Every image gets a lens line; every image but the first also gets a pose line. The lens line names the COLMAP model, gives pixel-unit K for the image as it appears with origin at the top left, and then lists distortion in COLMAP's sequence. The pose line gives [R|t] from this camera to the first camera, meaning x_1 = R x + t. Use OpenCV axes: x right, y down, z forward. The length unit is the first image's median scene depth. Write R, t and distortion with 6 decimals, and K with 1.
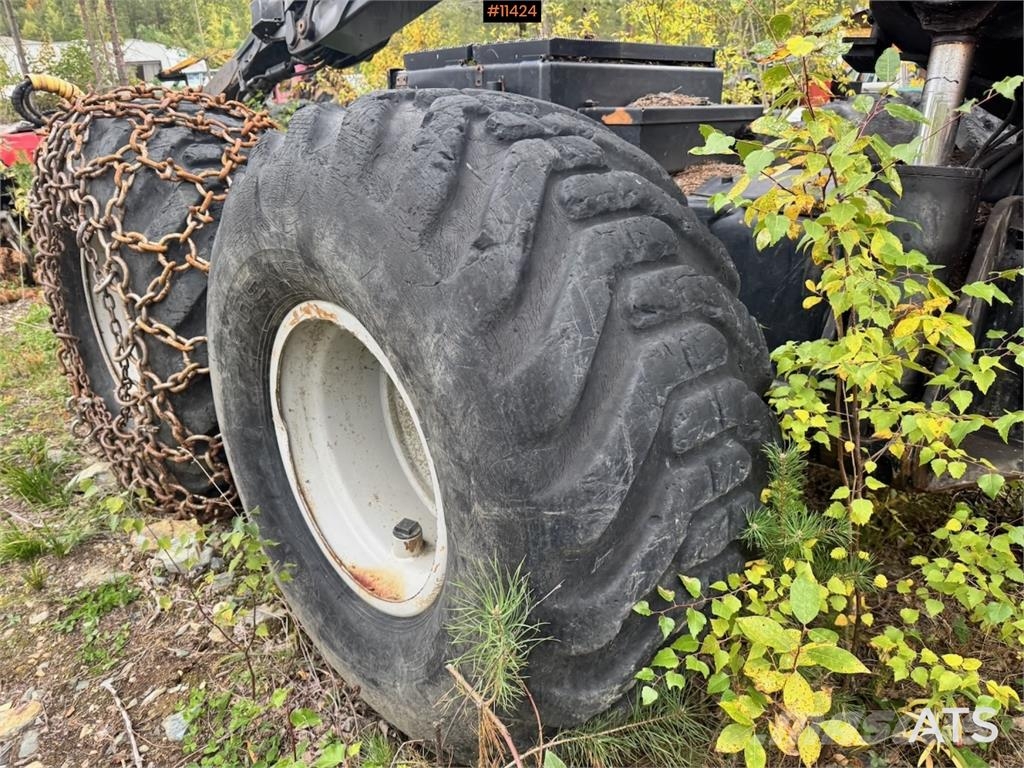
lens RADIAL K [[712.1, 0, 514.7], [0, 712.1, 382.3], [0, 0, 1]] dist [0.053105, -0.062868]
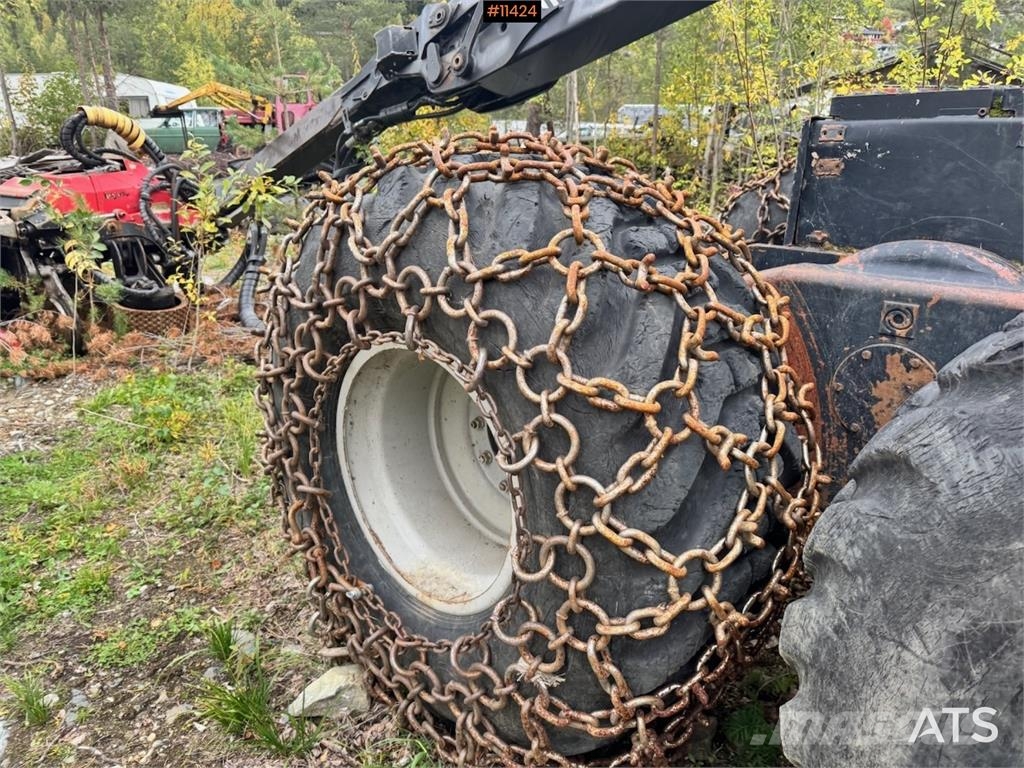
lens RADIAL K [[712.1, 0, 514.7], [0, 712.1, 382.3], [0, 0, 1]] dist [0.053105, -0.062868]
pose [[0.998213, 0.005247, 0.059533, -0.267456], [-0.001988, 0.998502, -0.054685, -0.072632], [-0.059731, 0.054469, 0.996727, 0.176133]]
